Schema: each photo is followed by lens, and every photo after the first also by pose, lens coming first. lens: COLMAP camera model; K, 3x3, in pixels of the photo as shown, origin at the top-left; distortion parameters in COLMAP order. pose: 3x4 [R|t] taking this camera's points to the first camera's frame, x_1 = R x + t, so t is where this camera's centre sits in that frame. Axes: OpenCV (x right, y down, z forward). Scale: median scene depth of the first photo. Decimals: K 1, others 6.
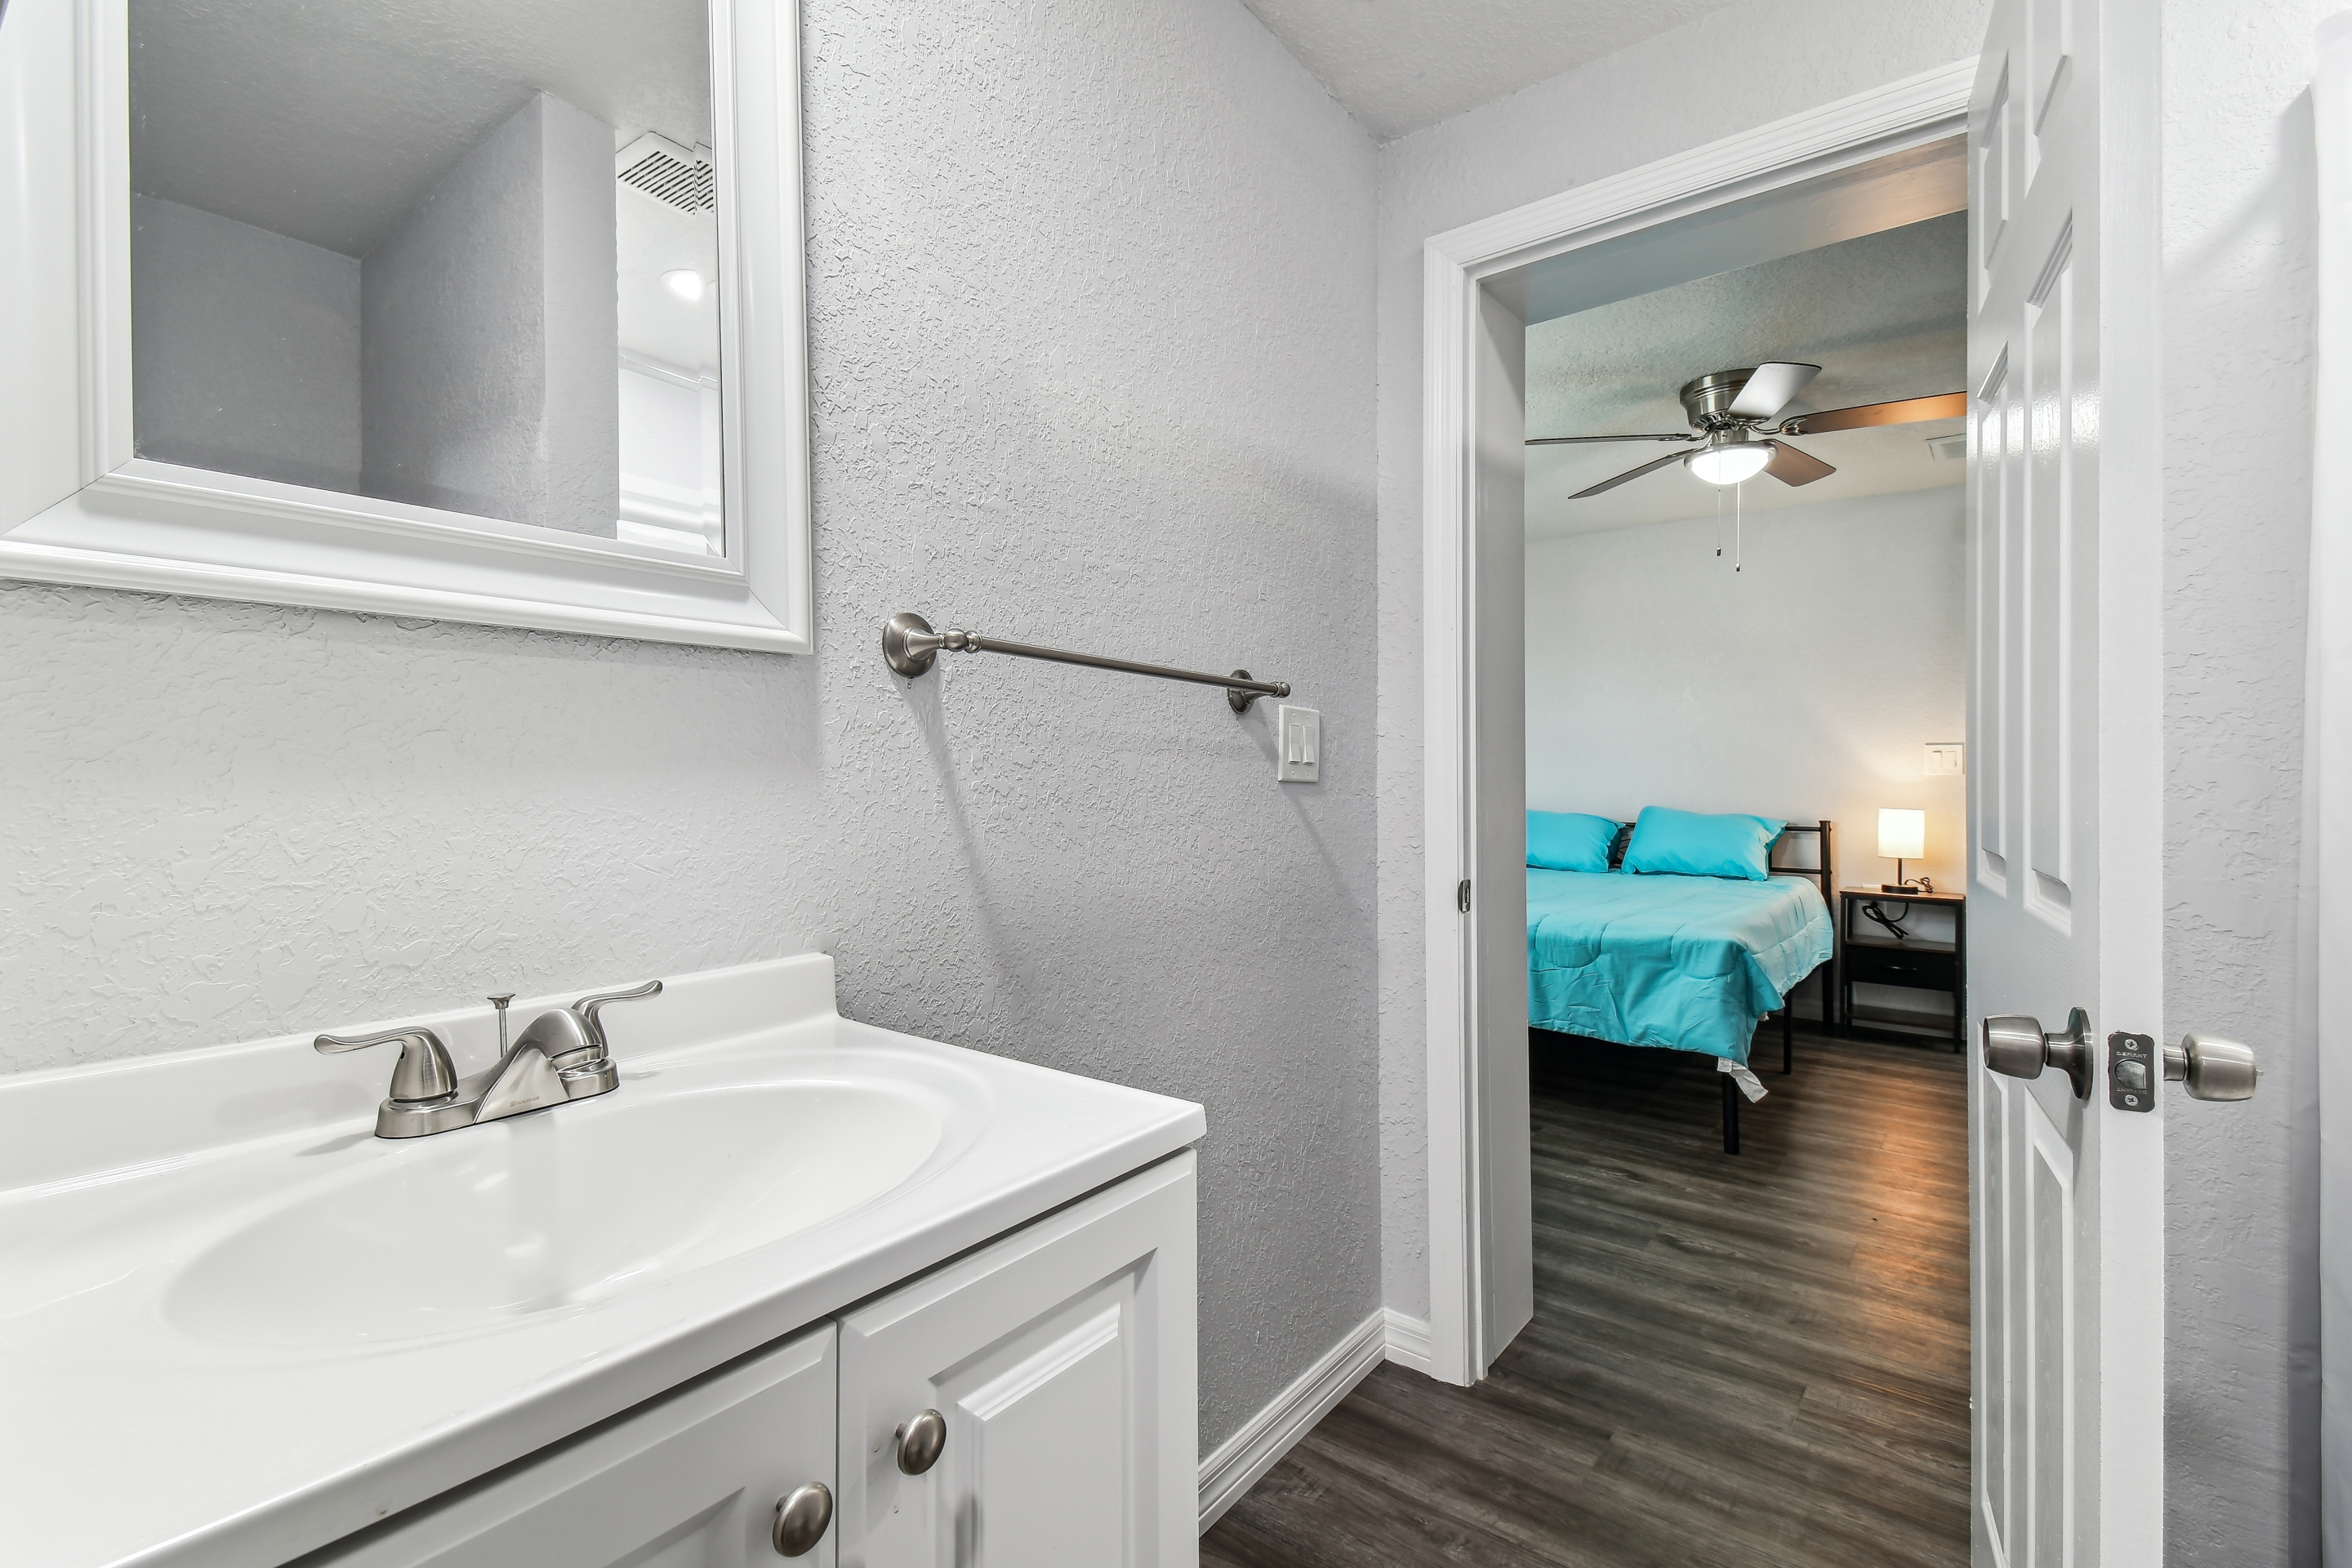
lens RADIAL K [[1049.1, 0, 1166.4], [0, 1049.1, 778.5], [0, 0, 1]] dist [0.020512, -0.000206]
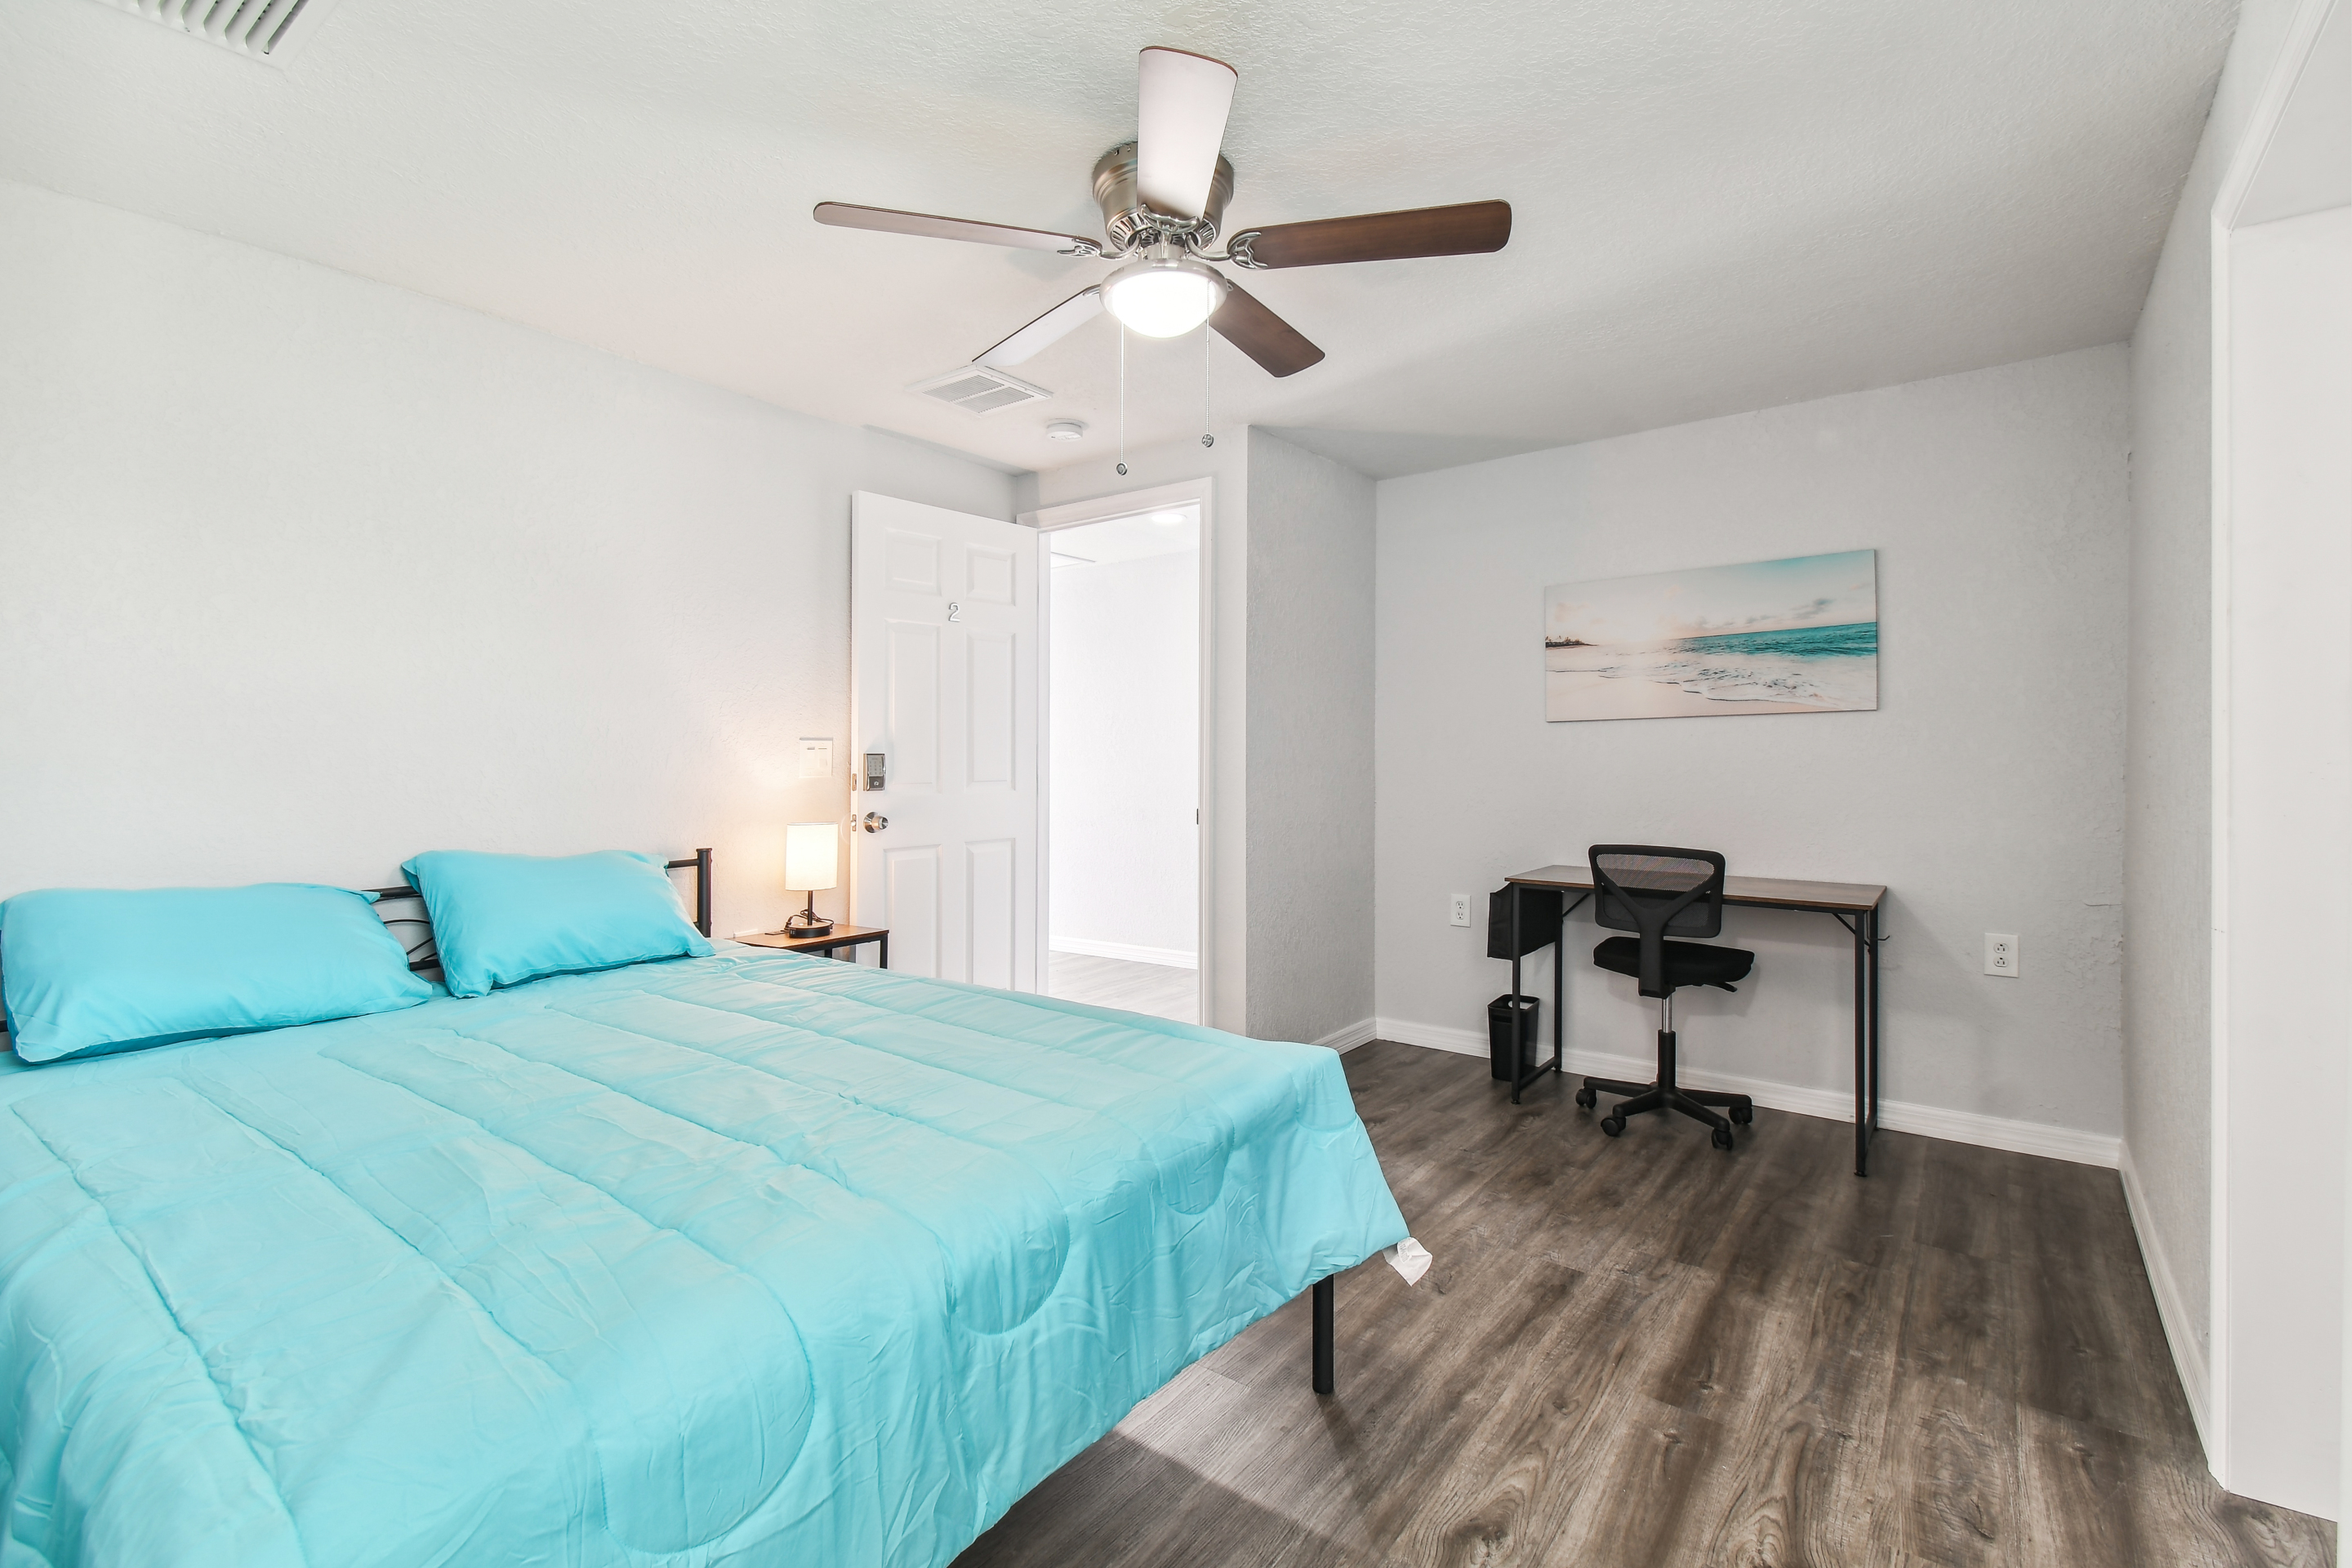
lens RADIAL K [[1049.1, 0, 1166.4], [0, 1049.1, 778.5], [0, 0, 1]] dist [0.020512, -0.000206]
pose [[-0.035141, -0.013989, 0.999284, -0.061471], [0.002939, 0.999896, 0.014101, -0.013938], [-0.999378, 0.003433, -0.035096, 0.773386]]
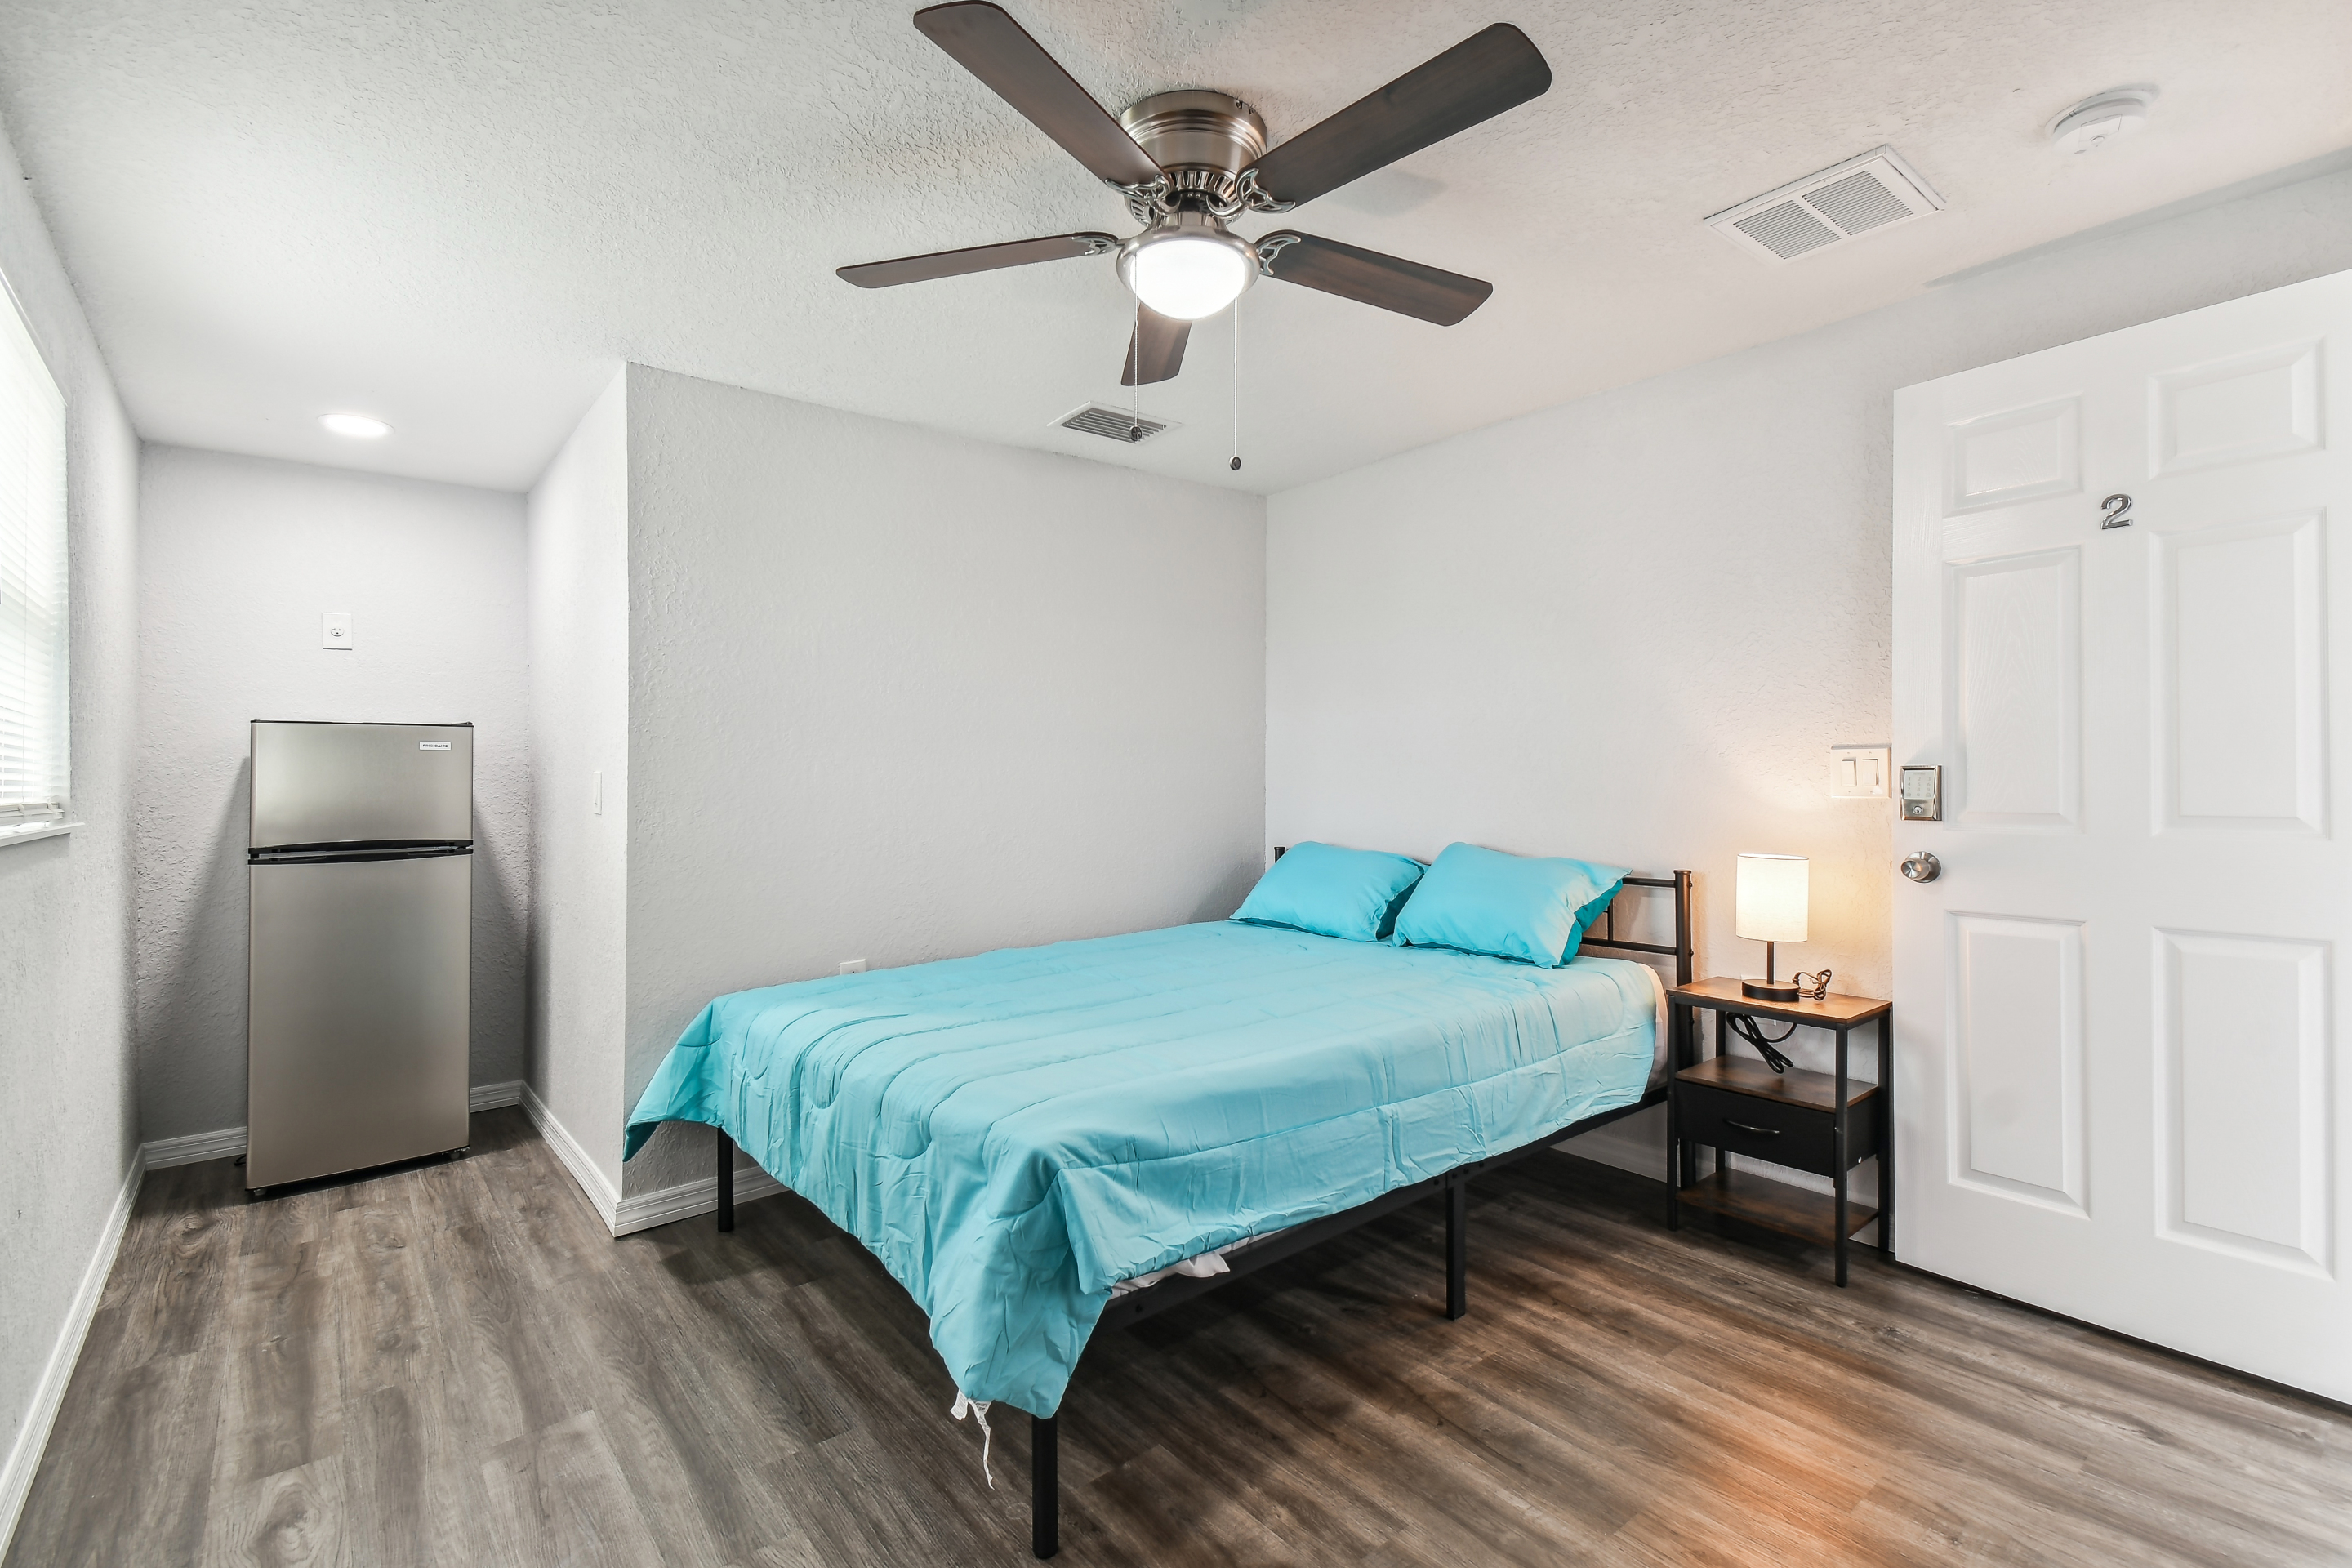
lens RADIAL K [[1090.0, 0, 1222.9], [0, 1090.0, 761.3], [0, 0, 1]] dist [0.025850, -0.000051]
pose [[0.981909, -0.007134, -0.189219, 0.509225], [0.007187, 0.999974, -0.000405, -0.027445], [0.189217, -0.000962, 0.981935, 0.333336]]
